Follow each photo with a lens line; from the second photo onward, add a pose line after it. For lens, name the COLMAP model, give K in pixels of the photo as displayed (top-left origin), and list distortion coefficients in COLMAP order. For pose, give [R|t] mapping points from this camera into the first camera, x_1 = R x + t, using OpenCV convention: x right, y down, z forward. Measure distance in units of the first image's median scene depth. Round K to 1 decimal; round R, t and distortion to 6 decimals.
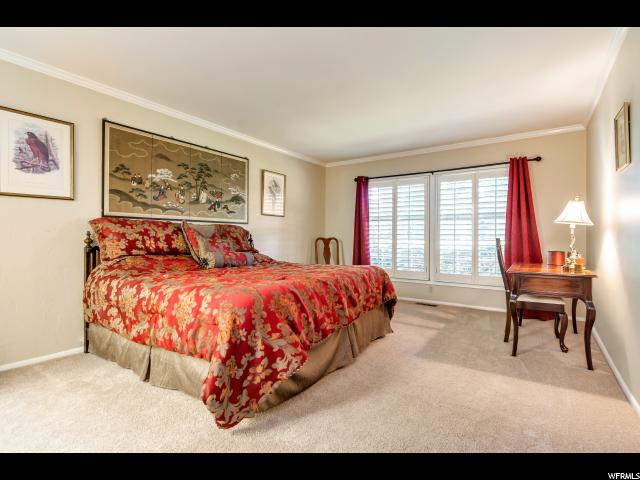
lens RADIAL K [[291.3, 0, 319.2], [0, 291.3, 239.1], [0, 0, 1]] dist [0.003350, -0.000097]
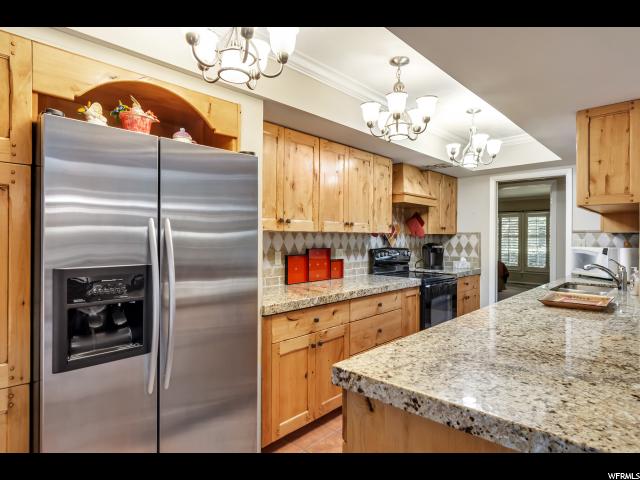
lens RADIAL K [[363.1, 0, 321.3], [0, 363.1, 240.3], [0, 0, 1]] dist [-0.005146, -0.000858]
pose [[0.992980, -0.002261, -0.118257, -0.628815], [0.003281, 0.999959, 0.008429, -0.071300], [0.118234, -0.008758, 0.992947, -1.476852]]
